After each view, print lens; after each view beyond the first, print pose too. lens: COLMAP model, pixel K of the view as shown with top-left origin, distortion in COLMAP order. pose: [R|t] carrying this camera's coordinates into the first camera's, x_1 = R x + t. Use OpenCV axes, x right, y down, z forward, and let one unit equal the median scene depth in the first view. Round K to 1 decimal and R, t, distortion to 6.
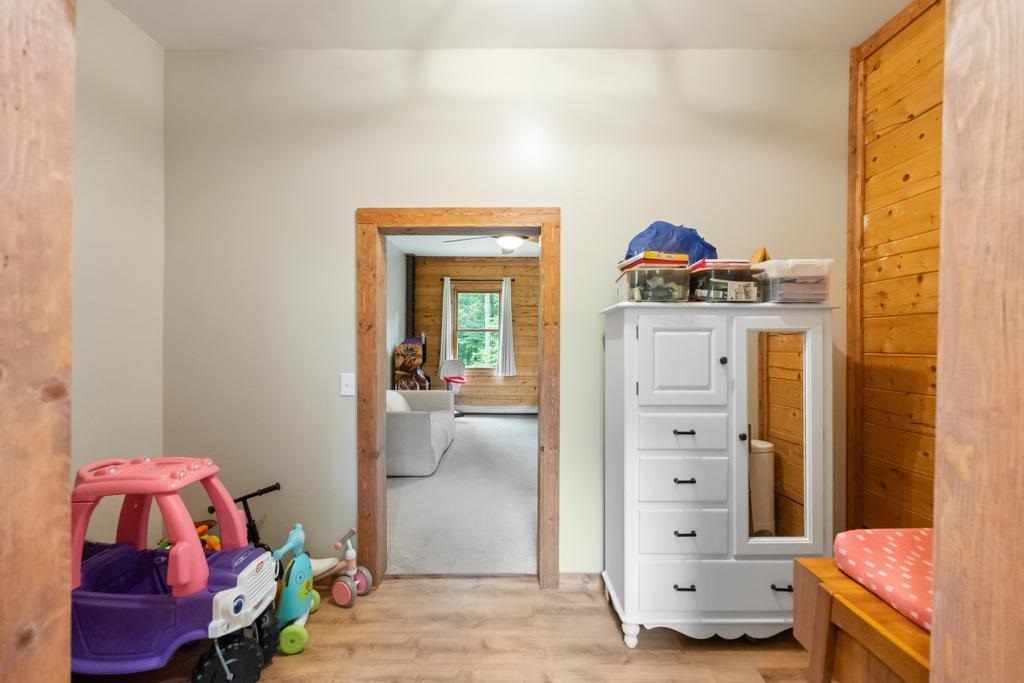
lens RADIAL K [[451.8, 0, 509.5], [0, 451.8, 339.1], [0, 0, 1]] dist [-0.005268, 0.000453]
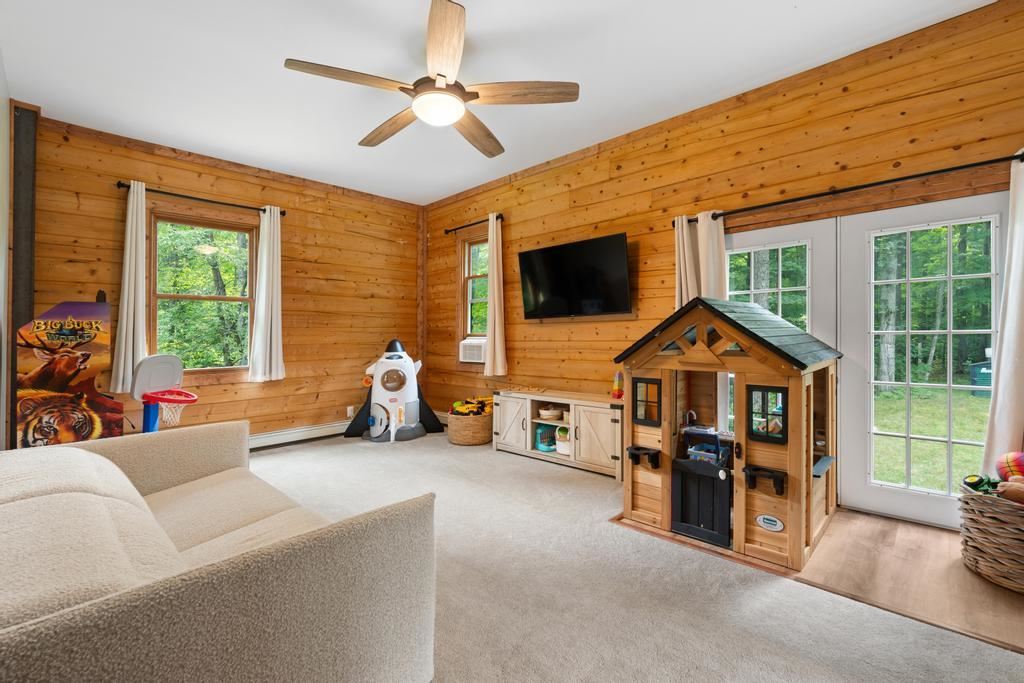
lens RADIAL K [[451.8, 0, 502.1], [0, 451.8, 328.6], [0, 0, 1]] dist [-0.005268, 0.000453]
pose [[0.694232, -0.004569, 0.719737, -0.211395], [0.009408, 0.999952, -0.002727, 0.021336], [-0.719690, 0.008664, 0.694242, 0.396485]]
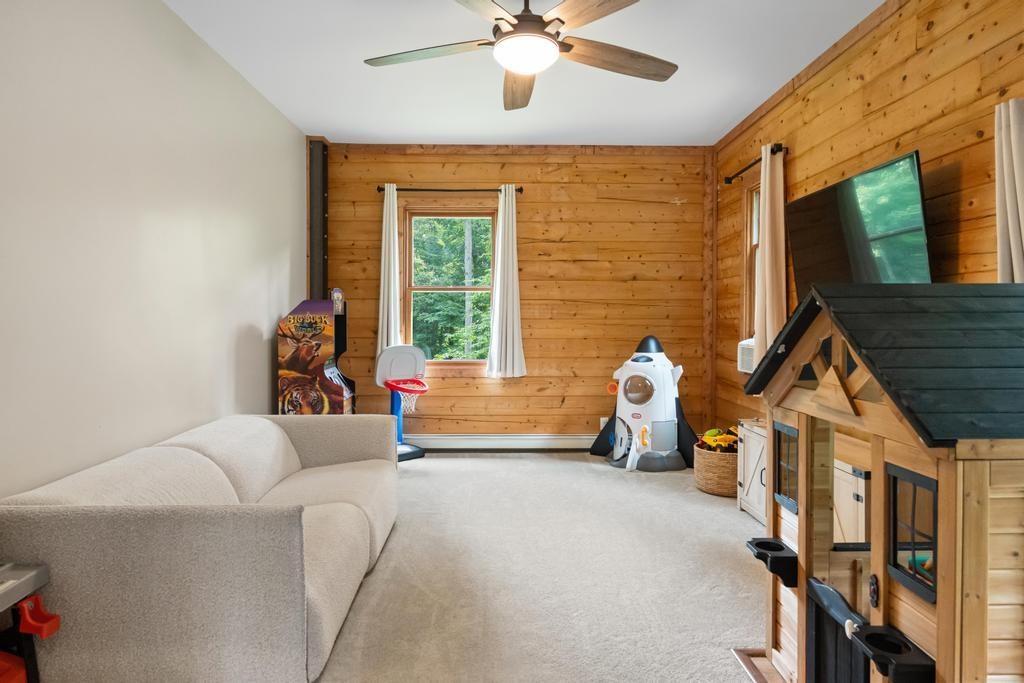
lens RADIAL K [[622.7, 0, 513.8], [0, 622.7, 319.4], [0, 0, 1]] dist [-0.001958, 0.003287]
pose [[0.999706, -0.002884, 0.024063, -0.016012], [0.002728, 0.999975, 0.006498, 0.011471], [-0.024081, -0.006430, 0.999689, 0.291496]]
